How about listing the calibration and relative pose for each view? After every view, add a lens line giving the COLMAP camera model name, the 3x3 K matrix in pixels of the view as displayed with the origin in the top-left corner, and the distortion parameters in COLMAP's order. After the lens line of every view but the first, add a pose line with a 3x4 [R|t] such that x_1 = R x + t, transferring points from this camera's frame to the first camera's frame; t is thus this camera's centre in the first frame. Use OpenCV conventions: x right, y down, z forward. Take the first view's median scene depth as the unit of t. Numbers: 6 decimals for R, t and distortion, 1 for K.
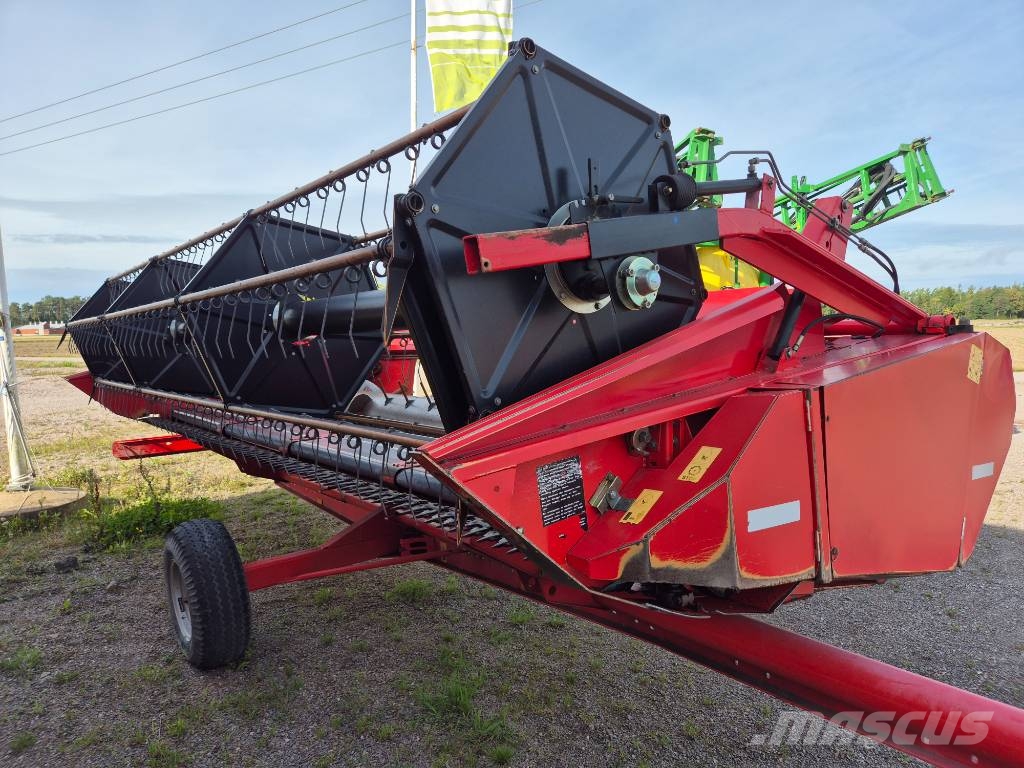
lens RADIAL K [[662.7, 0, 506.5], [0, 662.7, 373.8], [0, 0, 1]] dist [0.033156, -0.047561]
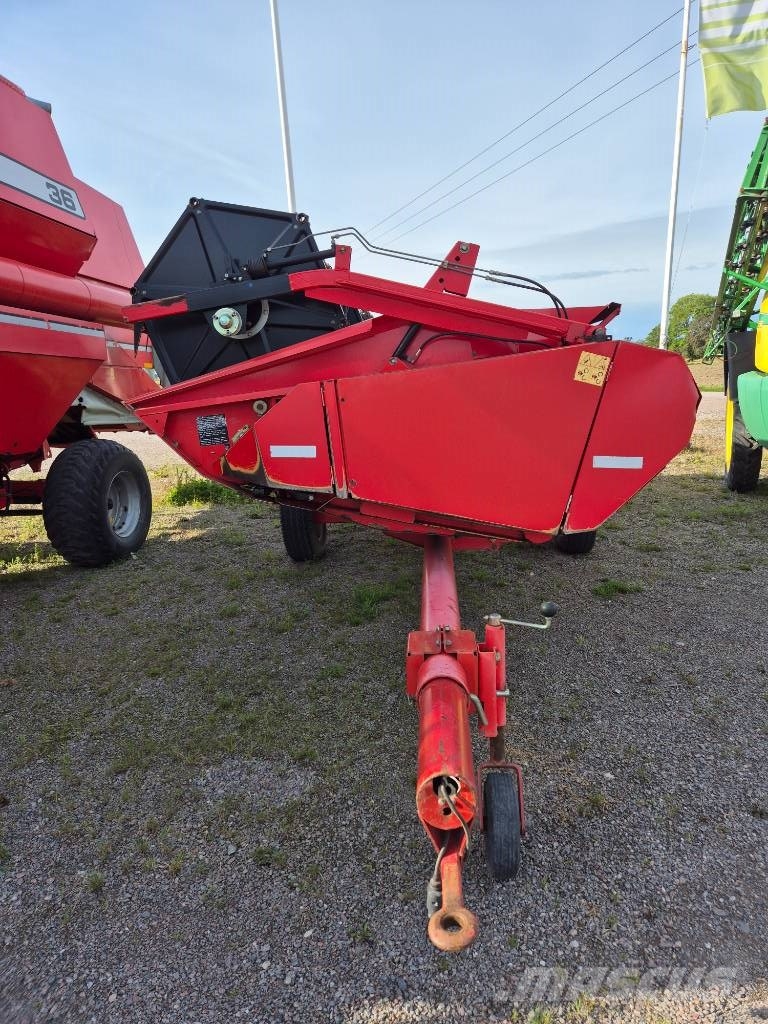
lens RADIAL K [[662.7, 0, 418.7], [0, 662.7, 507.8], [0, 0, 1]] dist [0.033156, -0.047561]
pose [[0.778648, 0.117033, -0.616450, 1.820964], [-0.025722, 0.987579, 0.155001, 0.077936], [0.626934, -0.104834, 0.771987, -0.189867]]
